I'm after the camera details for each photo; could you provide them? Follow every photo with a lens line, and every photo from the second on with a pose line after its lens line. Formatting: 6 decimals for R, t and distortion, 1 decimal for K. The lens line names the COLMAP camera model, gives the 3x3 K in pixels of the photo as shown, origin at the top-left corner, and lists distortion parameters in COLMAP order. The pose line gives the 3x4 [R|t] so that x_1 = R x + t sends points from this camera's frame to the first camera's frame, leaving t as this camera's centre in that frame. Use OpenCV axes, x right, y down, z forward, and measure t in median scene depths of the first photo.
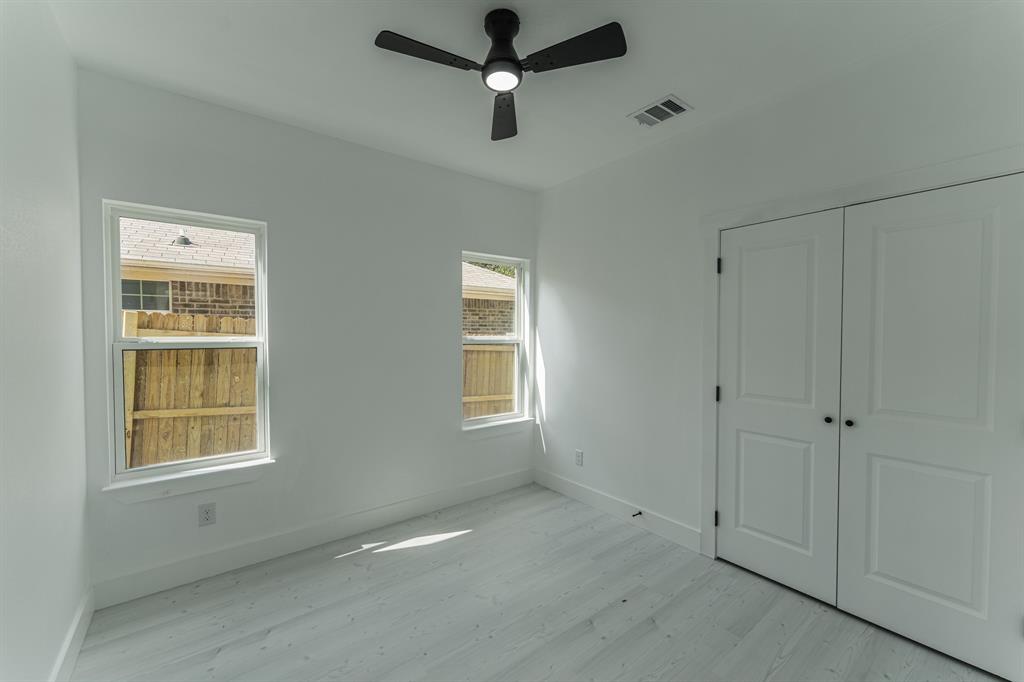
lens RADIAL K [[415.8, 0, 511.1], [0, 415.8, 341.5], [0, 0, 1]] dist [0.002559, -0.000022]
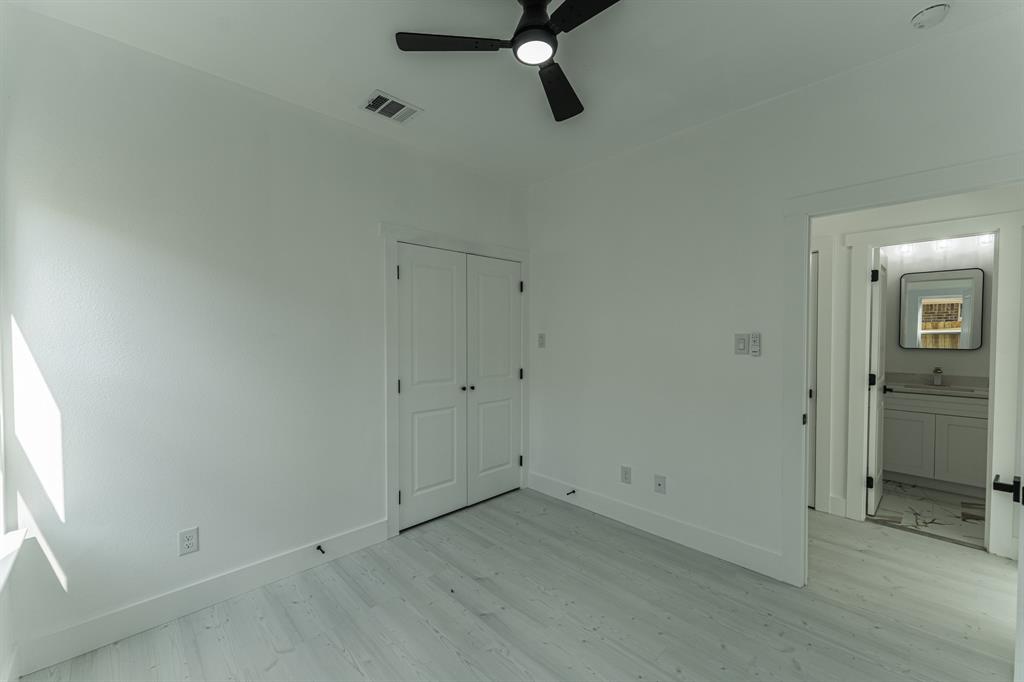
lens RADIAL K [[415.8, 0, 511.2], [0, 415.8, 342.3], [0, 0, 1]] dist [0.002559, -0.000022]
pose [[-0.124342, -0.017381, 0.992087, -0.744887], [0.016909, 0.999664, 0.019633, -0.011900], [-0.992095, 0.019217, -0.124007, 0.951197]]
